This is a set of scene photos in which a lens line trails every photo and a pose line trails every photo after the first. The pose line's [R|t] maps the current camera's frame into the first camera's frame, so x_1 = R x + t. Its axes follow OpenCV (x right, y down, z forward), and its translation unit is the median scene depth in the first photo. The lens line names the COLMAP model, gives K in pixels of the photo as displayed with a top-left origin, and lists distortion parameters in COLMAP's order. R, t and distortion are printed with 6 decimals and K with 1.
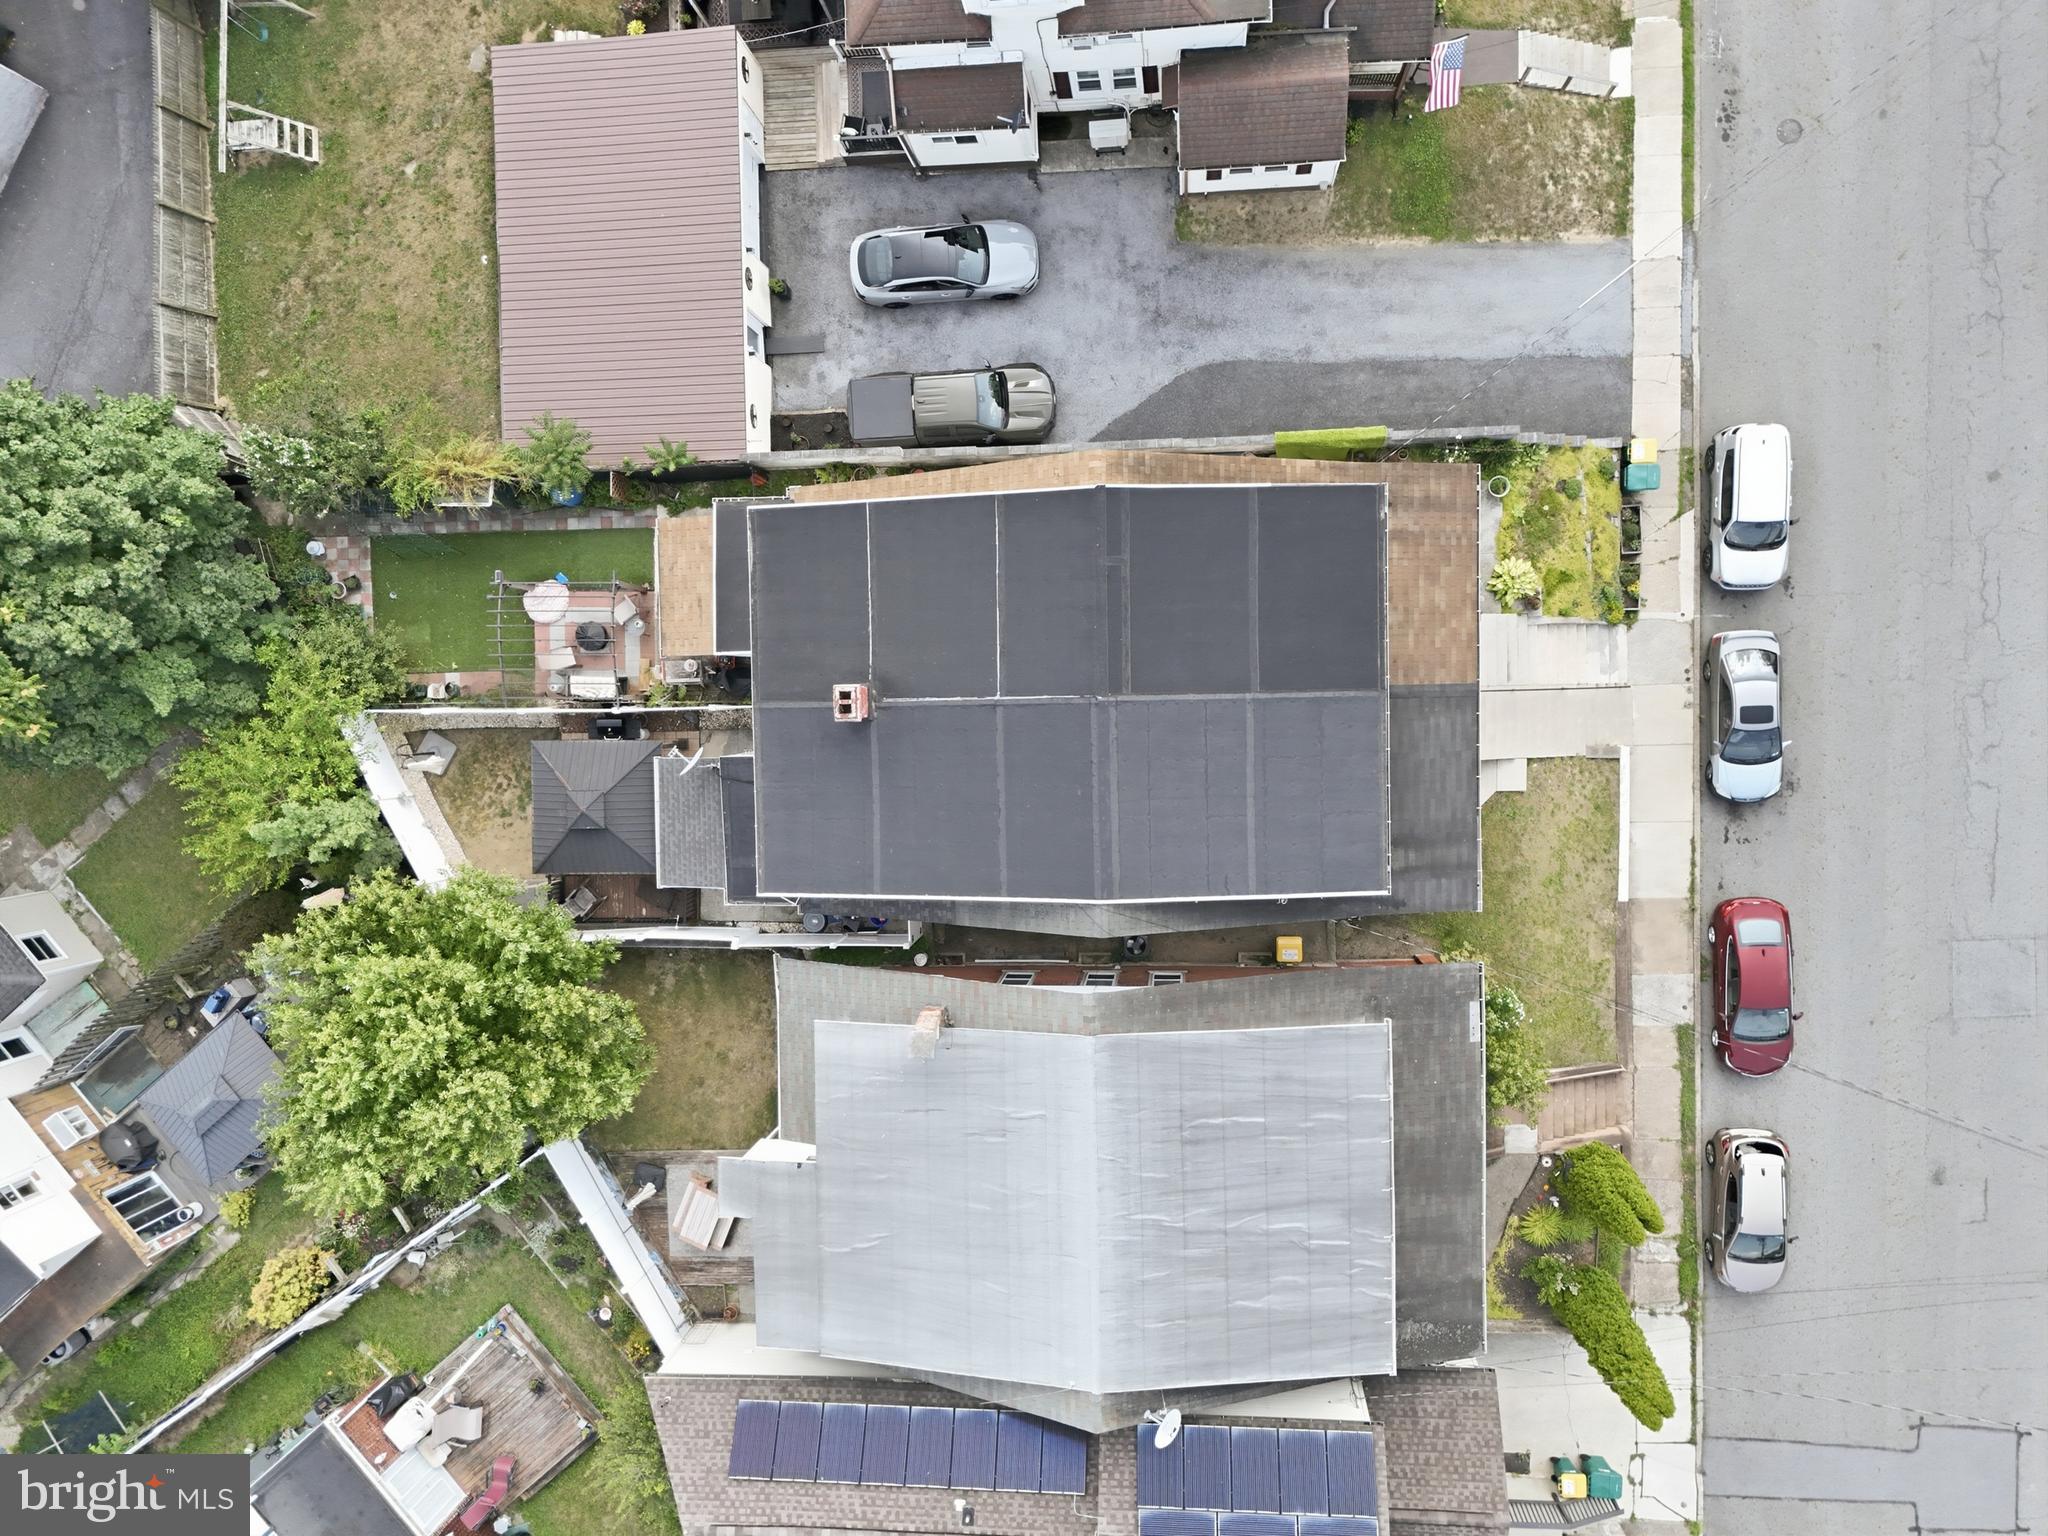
lens RADIAL K [[1502.9, 0, 1026.1], [0, 1502.9, 769.5], [0, 0, 1]] dist [0.065163, -0.052988]
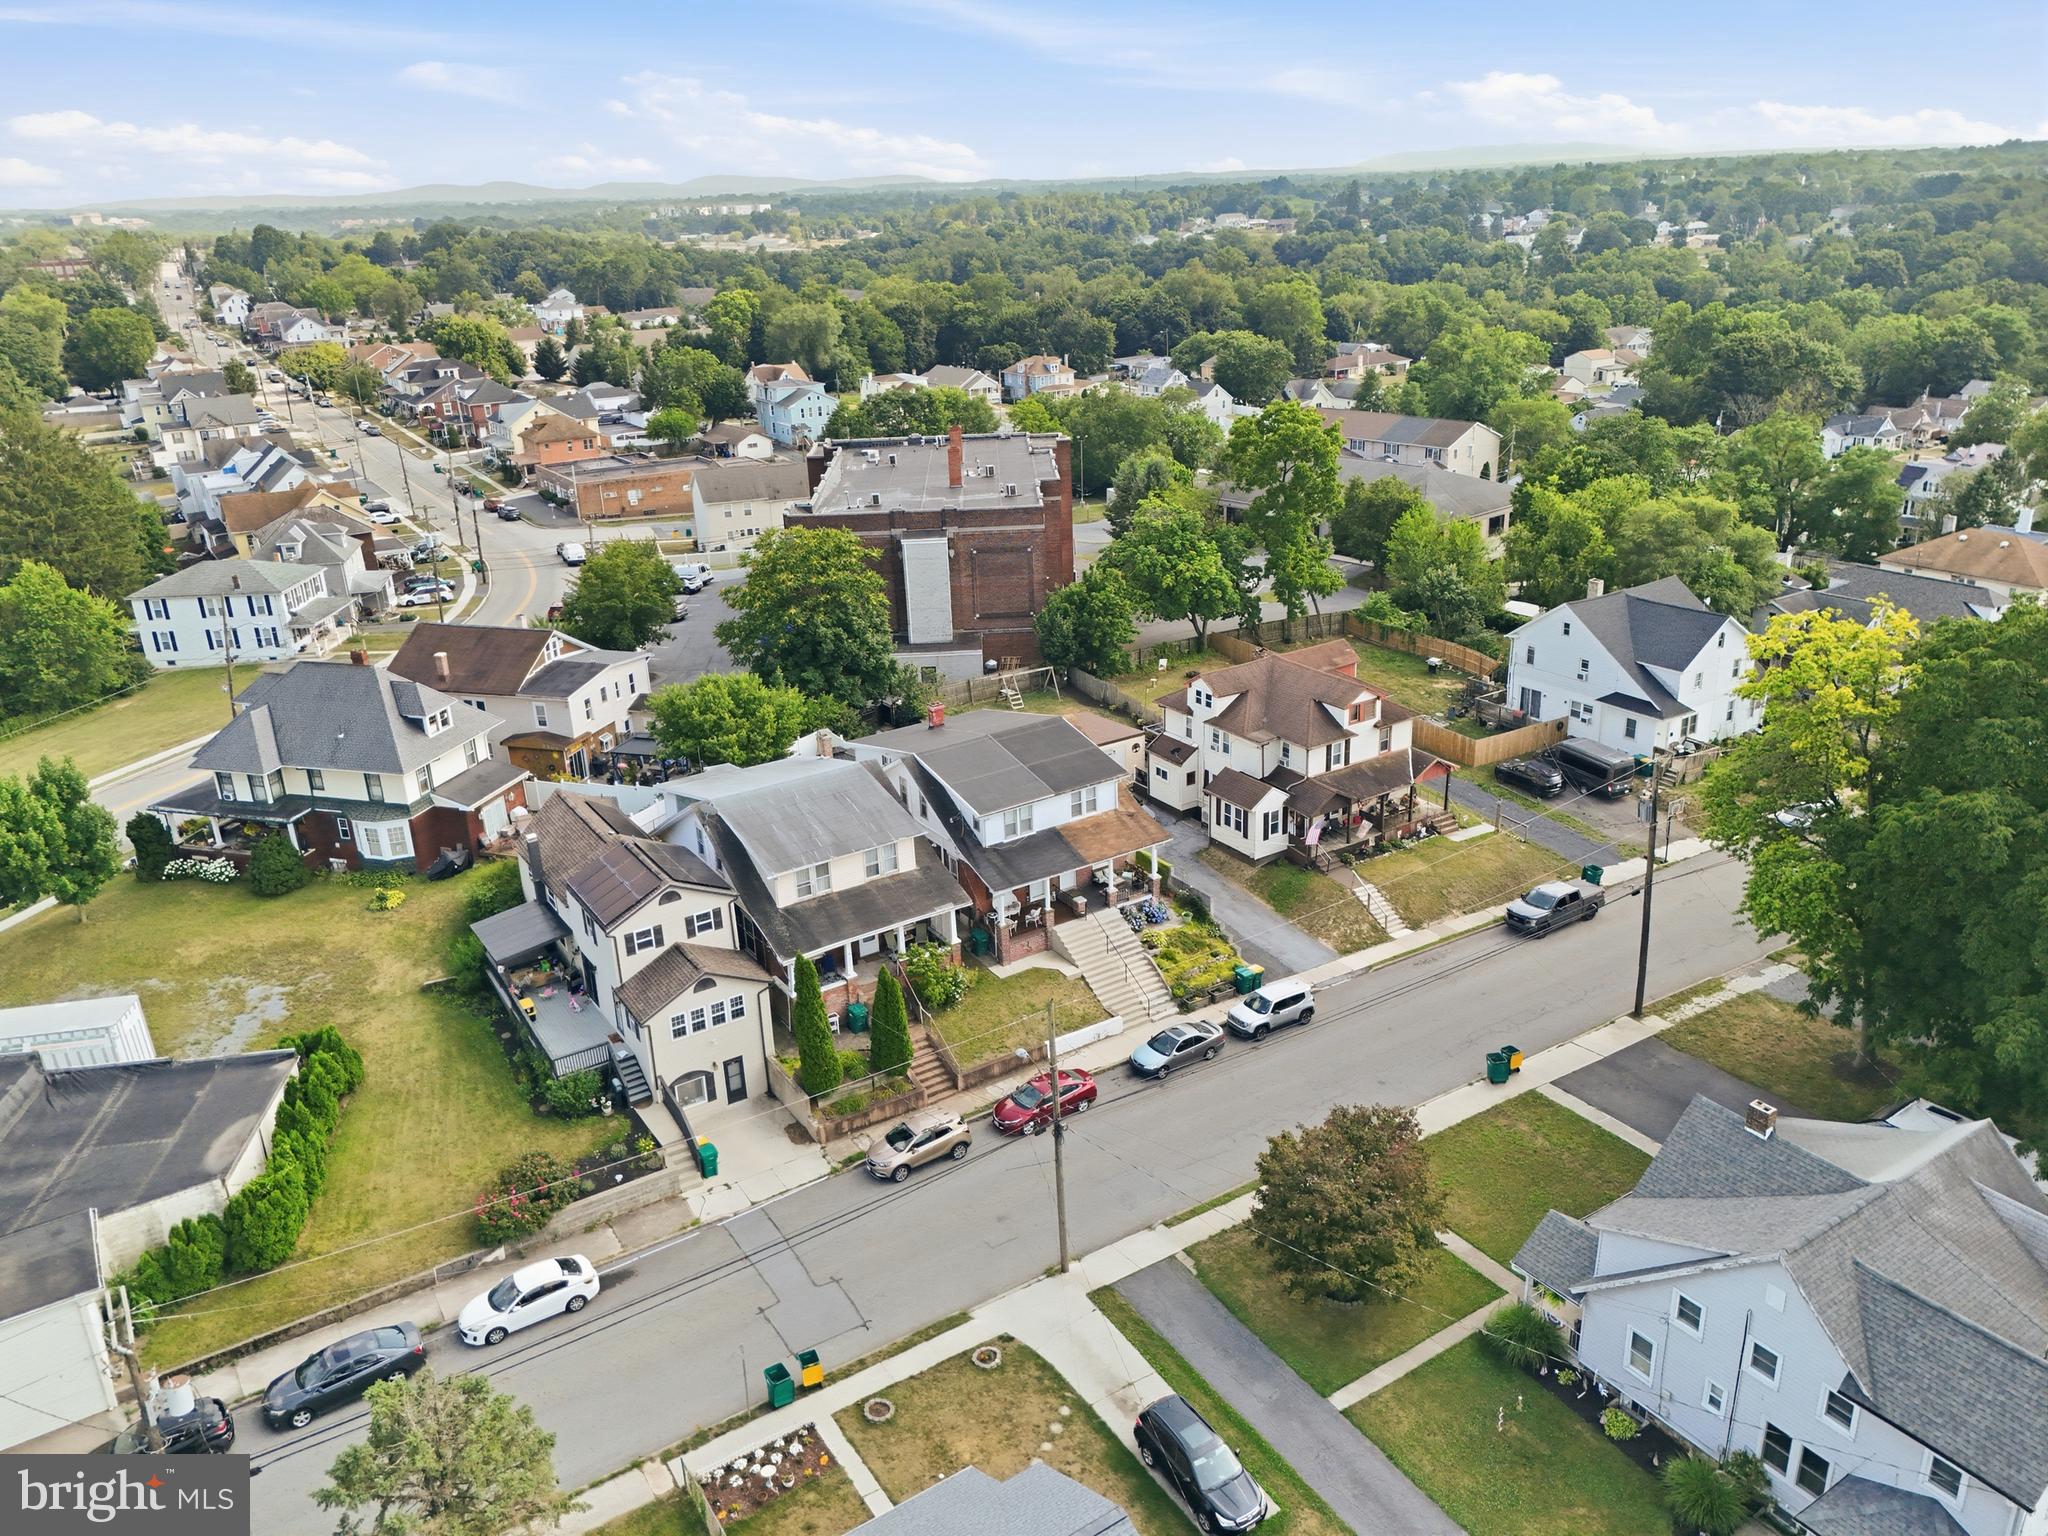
lens RADIAL K [[1502.9, 0, 1026.1], [0, 1502.9, 769.5], [0, 0, 1]] dist [0.065163, -0.052988]
pose [[0.530767, 0.387113, -0.753943, 1.534397], [-0.845144, 0.175226, -0.505002, 0.901430], [-0.063382, 0.905229, 0.420171, 0.031033]]
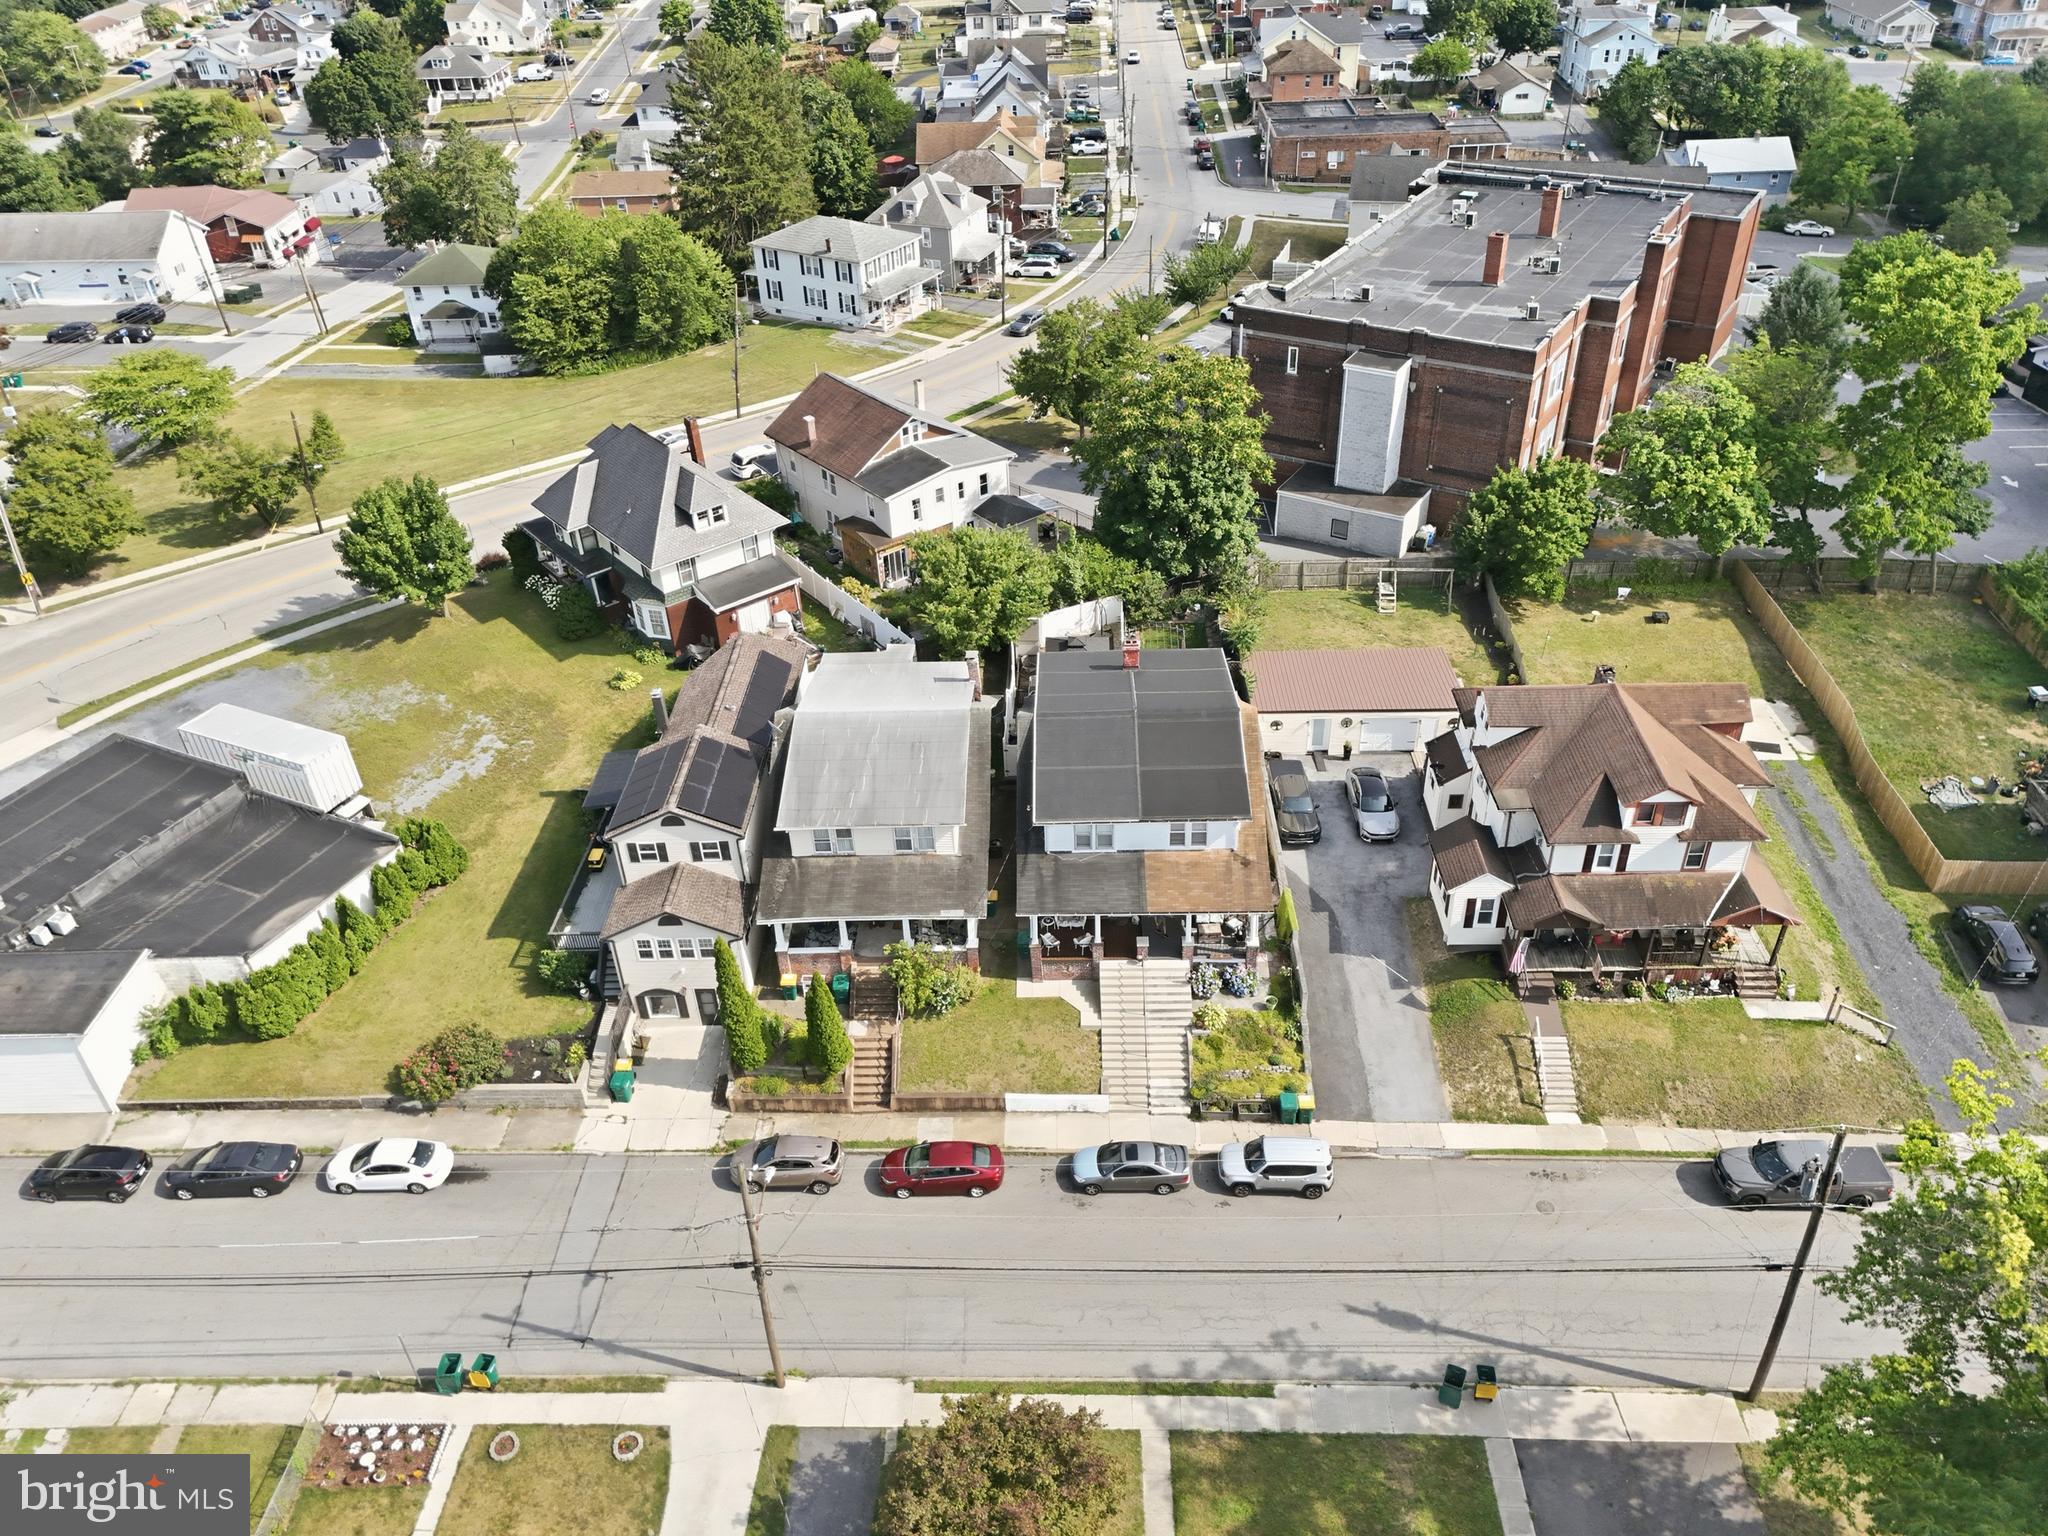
lens RADIAL K [[1497.7, 0, 1024.0], [0, 1497.7, 768.0], [0, 0, 1]] dist [0.112219, -0.186180]
pose [[-0.036338, 0.662196, -0.748449, 1.308256], [-0.999318, -0.028992, 0.022867, 0.044088], [-0.006557, 0.748770, 0.662798, -0.233355]]
